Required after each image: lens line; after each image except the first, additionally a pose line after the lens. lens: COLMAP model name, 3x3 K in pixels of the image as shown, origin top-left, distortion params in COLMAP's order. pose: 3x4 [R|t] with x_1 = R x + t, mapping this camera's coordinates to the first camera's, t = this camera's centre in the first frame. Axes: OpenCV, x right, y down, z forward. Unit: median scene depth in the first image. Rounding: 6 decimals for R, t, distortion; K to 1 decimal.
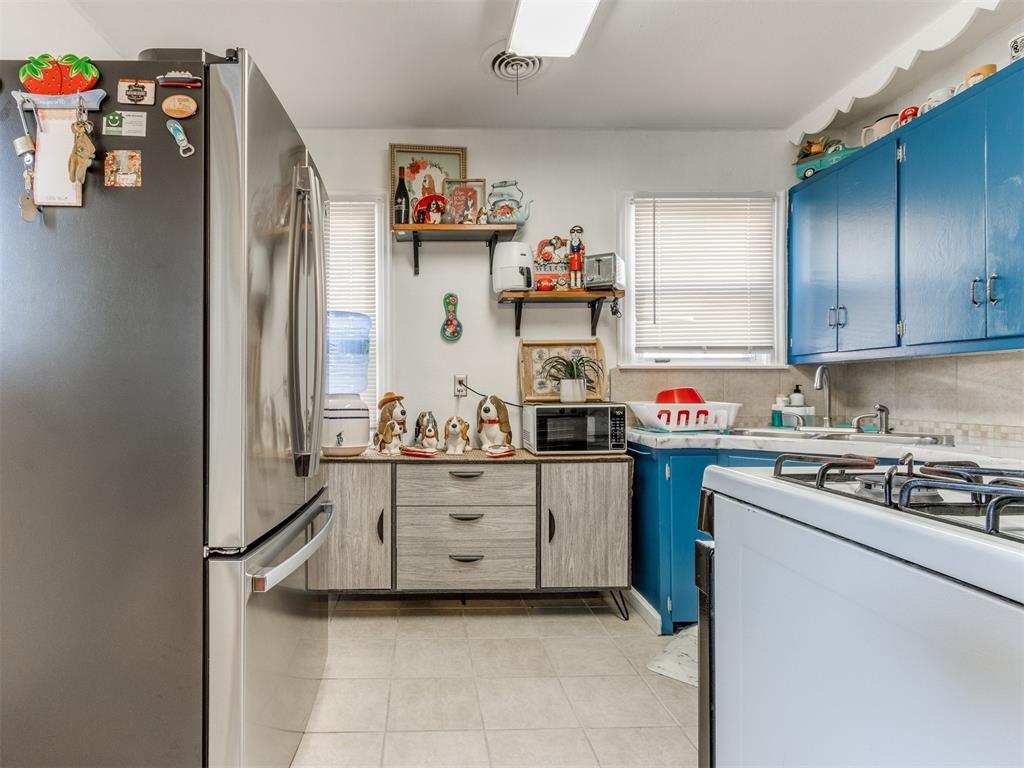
lens RADIAL K [[565.9, 0, 460.6], [0, 565.9, 387.3], [0, 0, 1]] dist [0.003619, -0.000665]
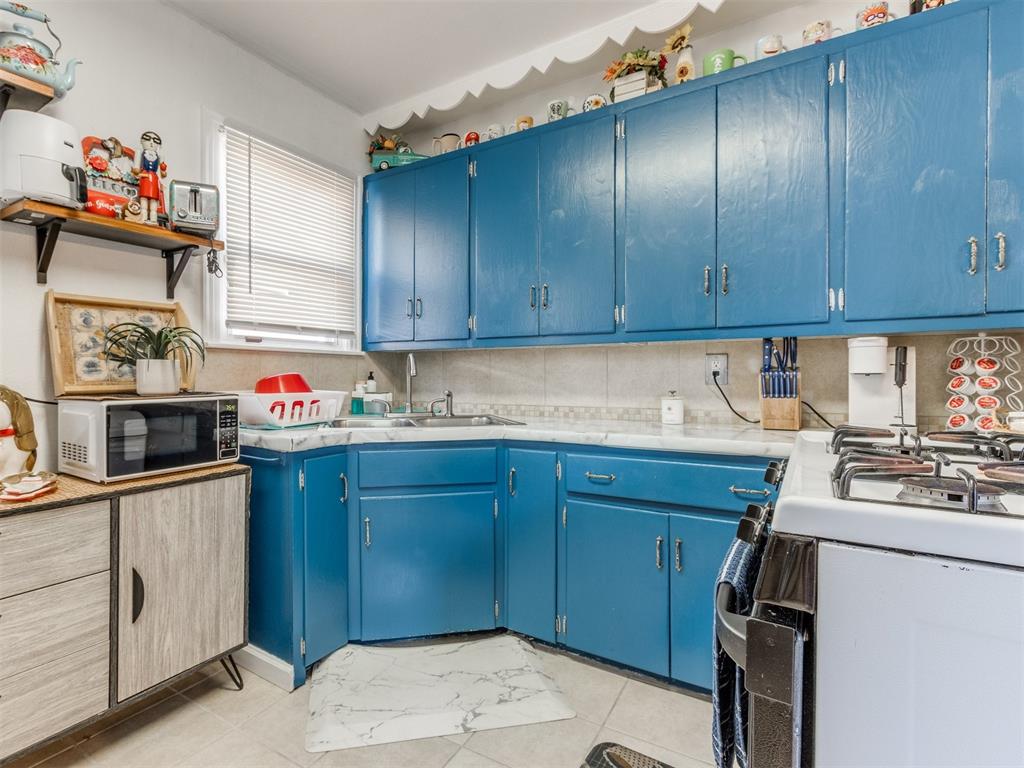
lens RADIAL K [[530.2, 0, 438.2], [0, 530.2, 377.2], [0, 0, 1]] dist [0.002452, -0.002121]
pose [[0.598751, 0.002699, 0.800931, -0.105568], [-0.007492, 0.999969, 0.002231, 0.002845], [-0.800900, -0.007337, 0.598753, 0.381126]]
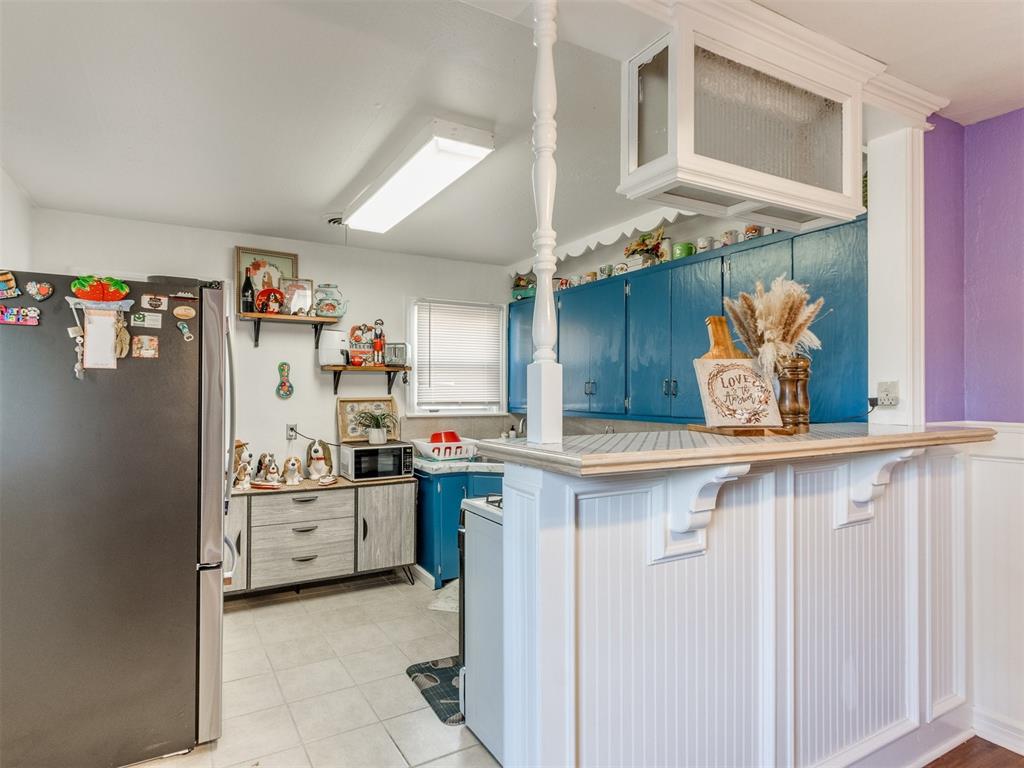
lens RADIAL K [[534.8, 0, 490.9], [0, 534.8, 397.2], [0, 0, 1]] dist [-0.009684, 0.002262]
pose [[0.892957, 0.001017, 0.450141, -0.169942], [-0.004830, 0.999962, 0.007323, -0.109528], [-0.450116, -0.008714, 0.892927, -0.382581]]
